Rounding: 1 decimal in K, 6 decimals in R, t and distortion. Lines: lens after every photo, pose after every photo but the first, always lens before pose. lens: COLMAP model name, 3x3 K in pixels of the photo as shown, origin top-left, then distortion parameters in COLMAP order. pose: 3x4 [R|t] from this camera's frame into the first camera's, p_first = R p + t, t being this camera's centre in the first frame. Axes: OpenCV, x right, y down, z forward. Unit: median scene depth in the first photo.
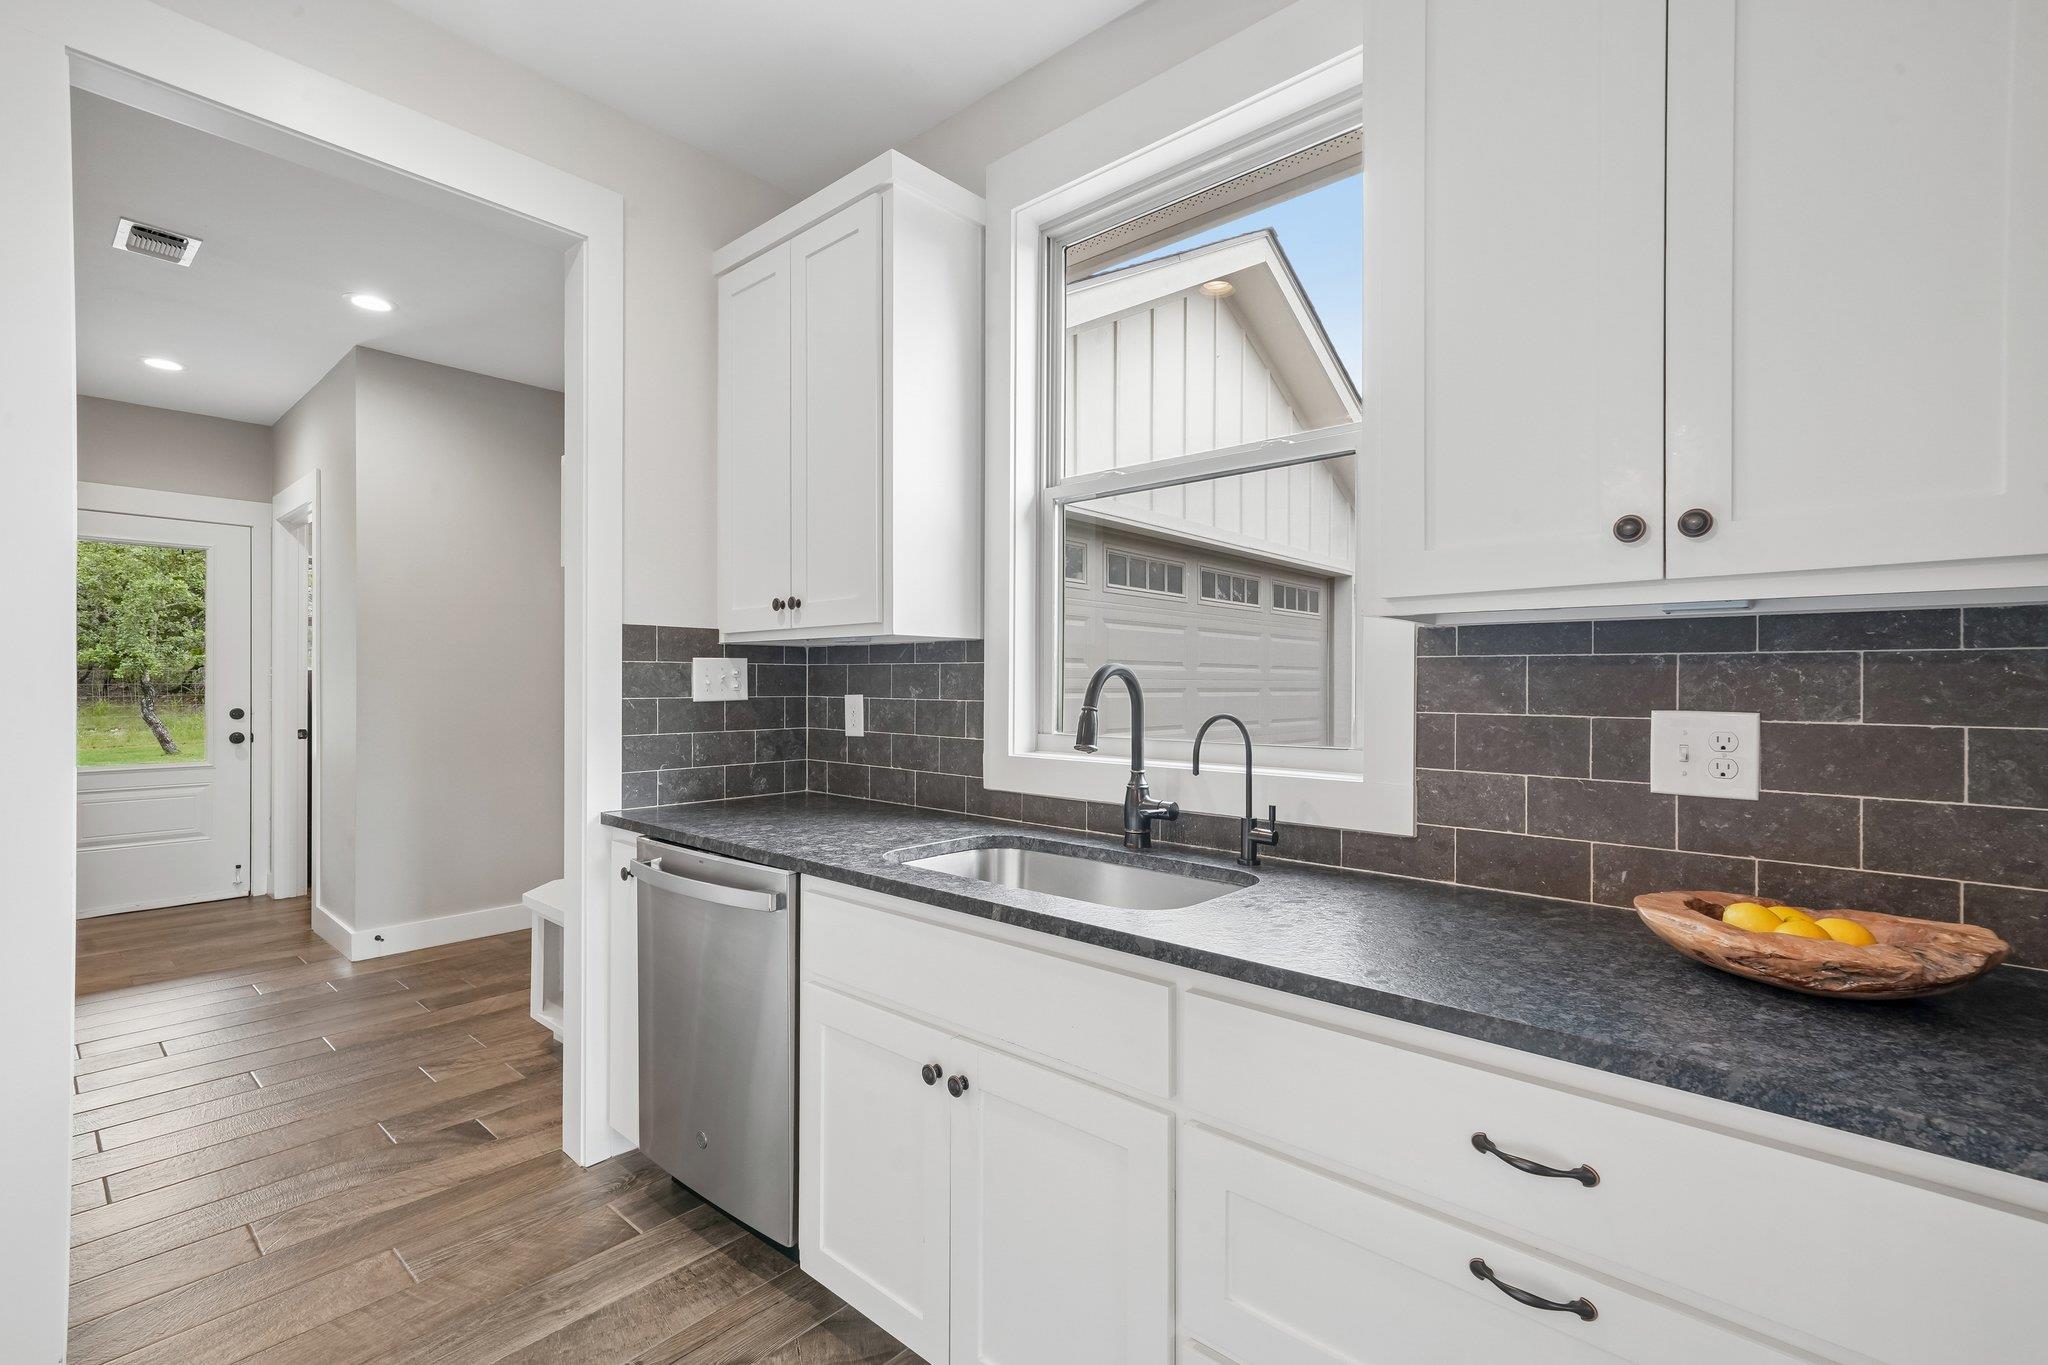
lens RADIAL K [[905.2, 0, 1018.6], [0, 905.2, 686.0], [0, 0, 1]] dist [-0.001914, 0.003932]
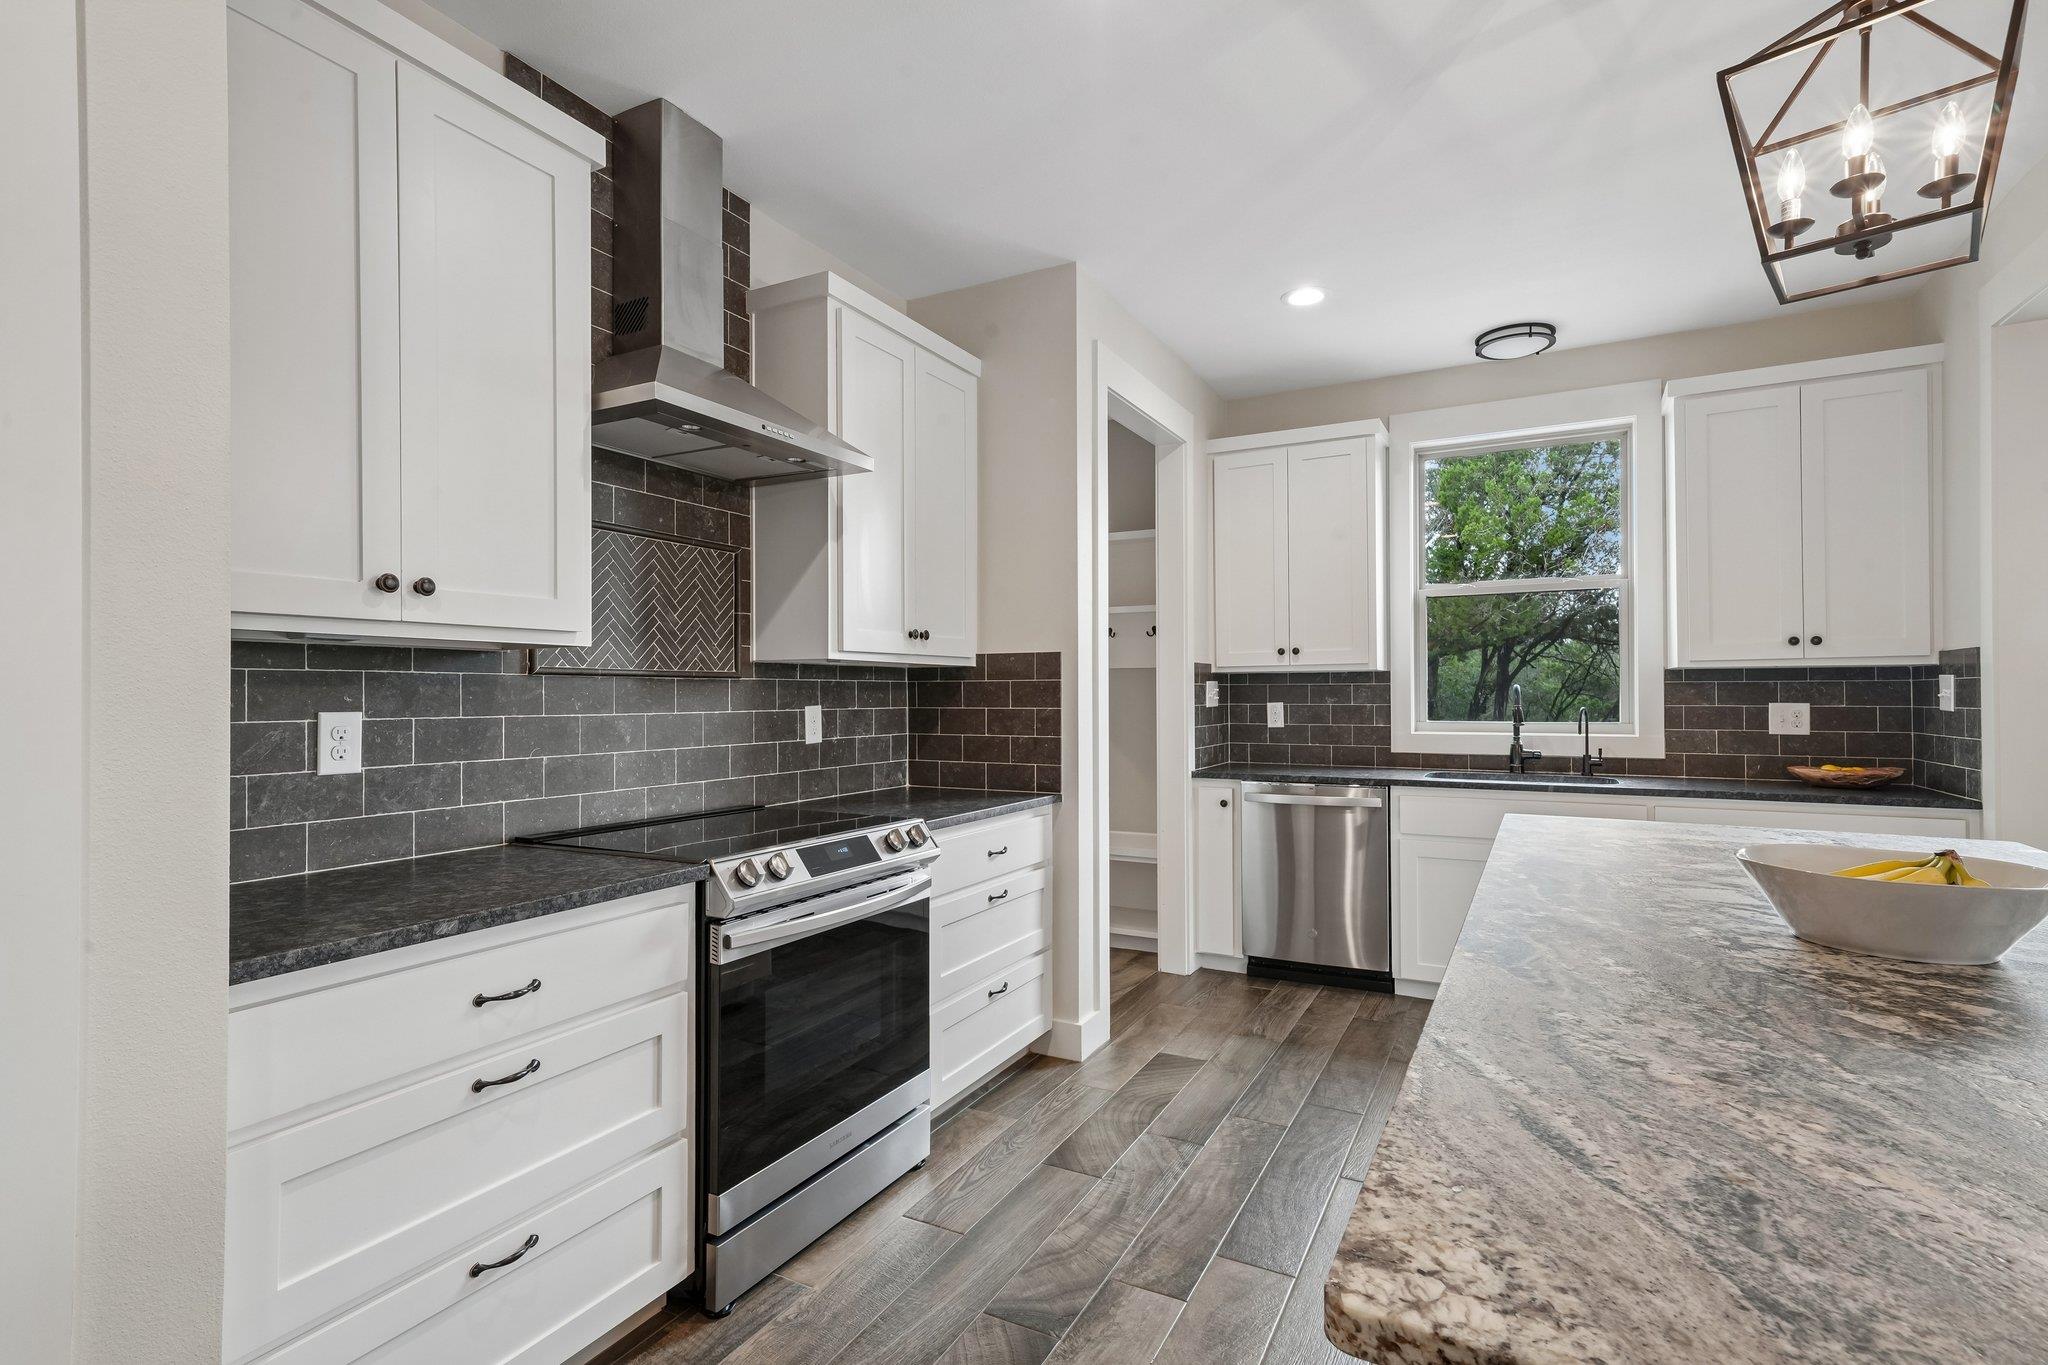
lens RADIAL K [[970.4, 0, 1016.6], [0, 970.4, 683.1], [0, 0, 1]] dist [0.001819, 0.000779]
pose [[0.975263, -0.003181, 0.221024, -0.643597], [0.007307, 0.999814, -0.017856, 0.001208], [-0.220926, 0.019029, 0.975105, -0.397754]]
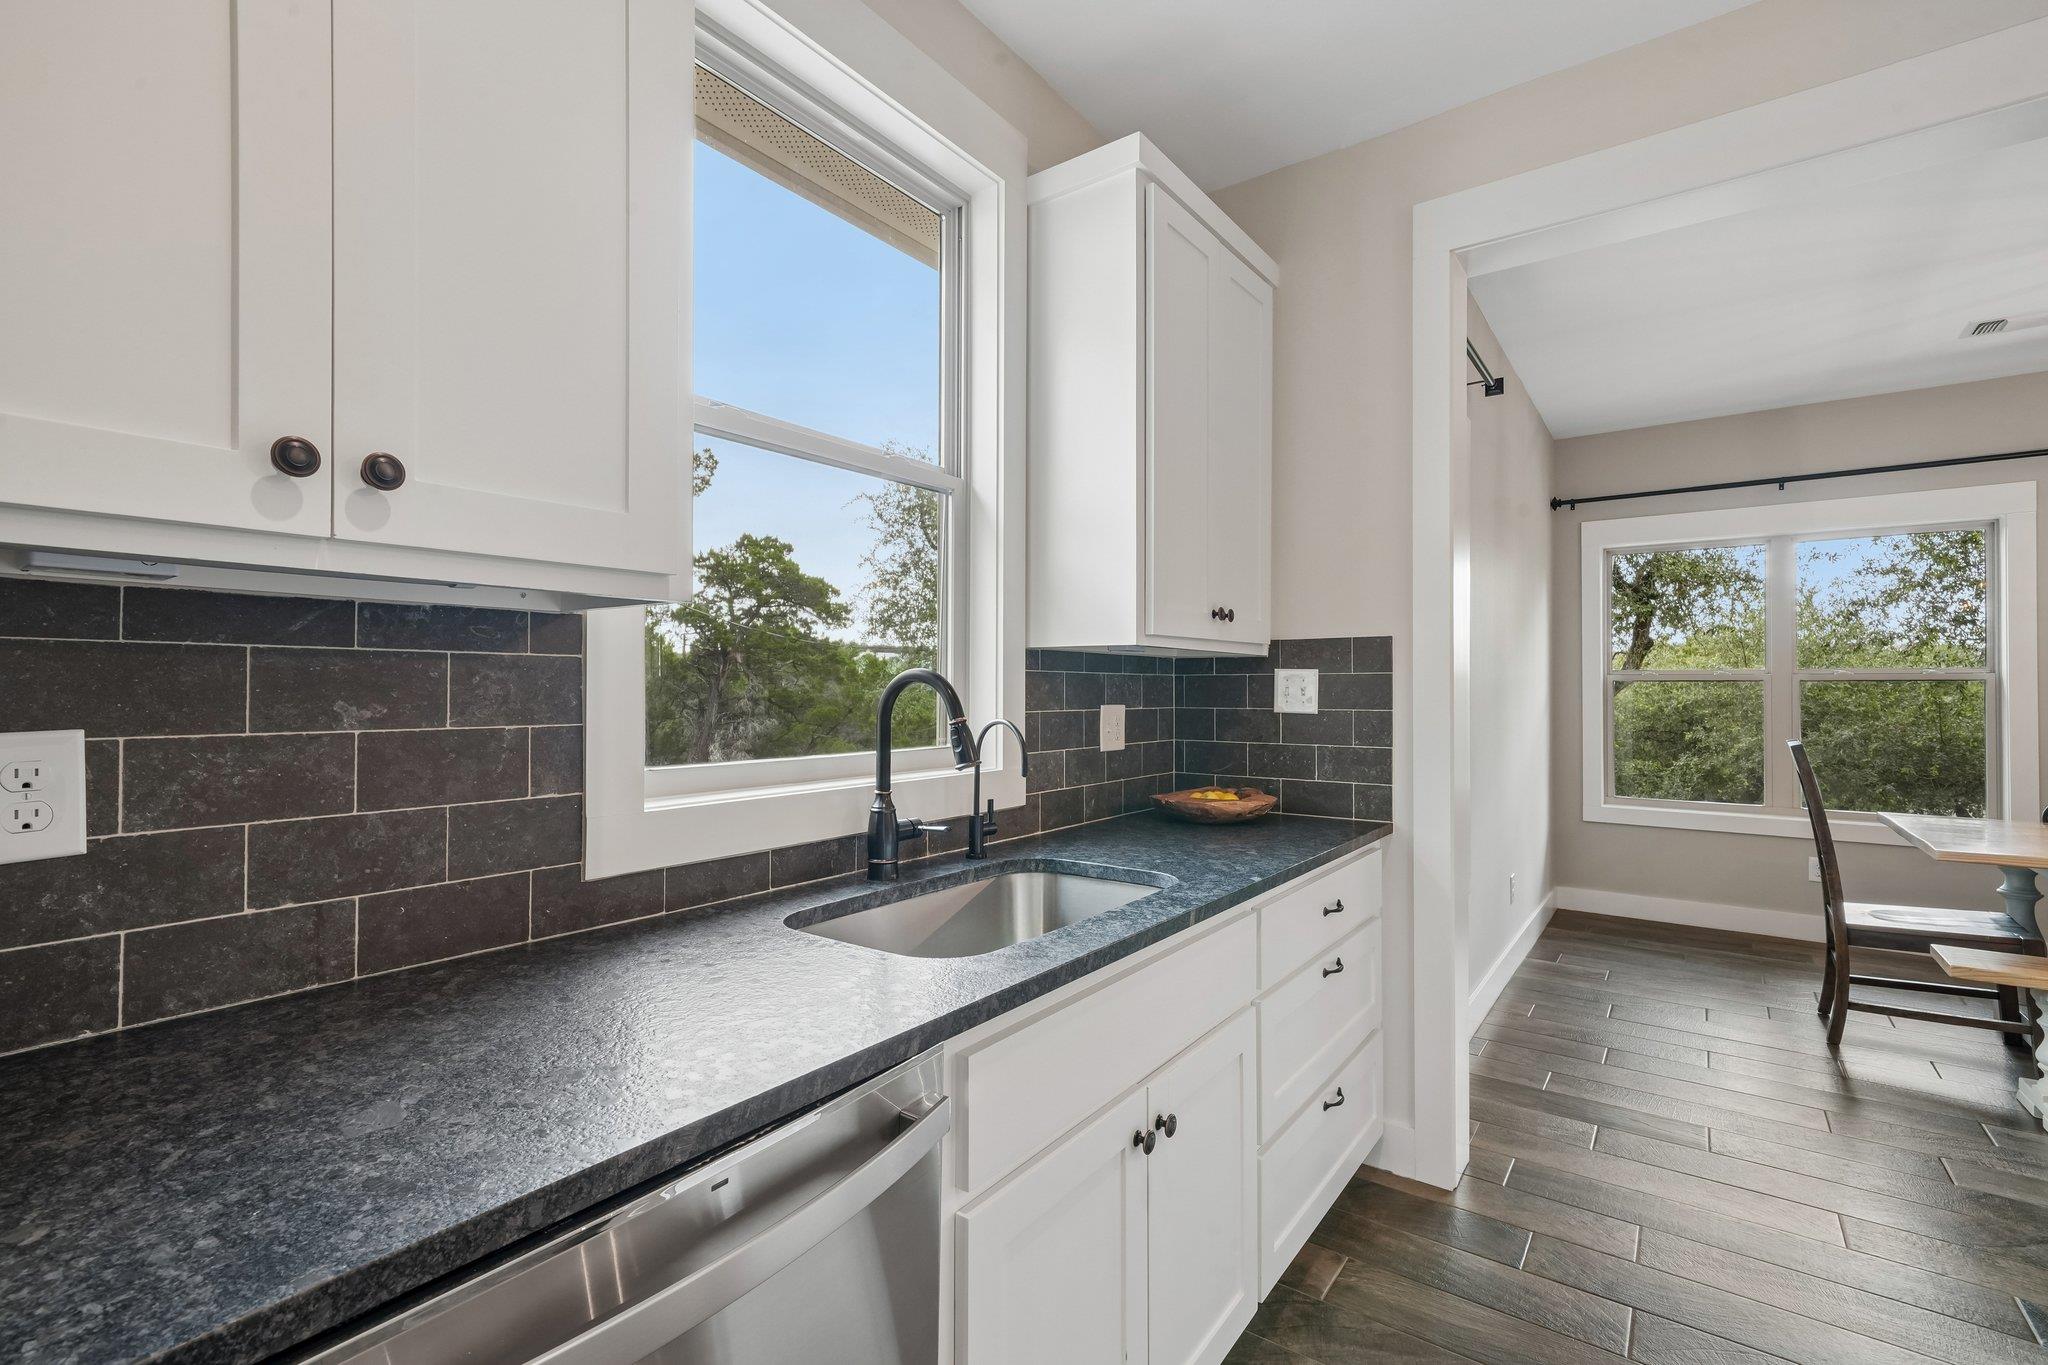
lens RADIAL K [[905.2, 0, 994.2], [0, 905.2, 685.4], [0, 0, 1]] dist [-0.001914, 0.003932]
pose [[-0.073672, -0.000459, 0.997282, -0.326541], [0.003541, 0.999993, 0.000722, -0.003637], [-0.997276, 0.003584, -0.073670, 0.419222]]
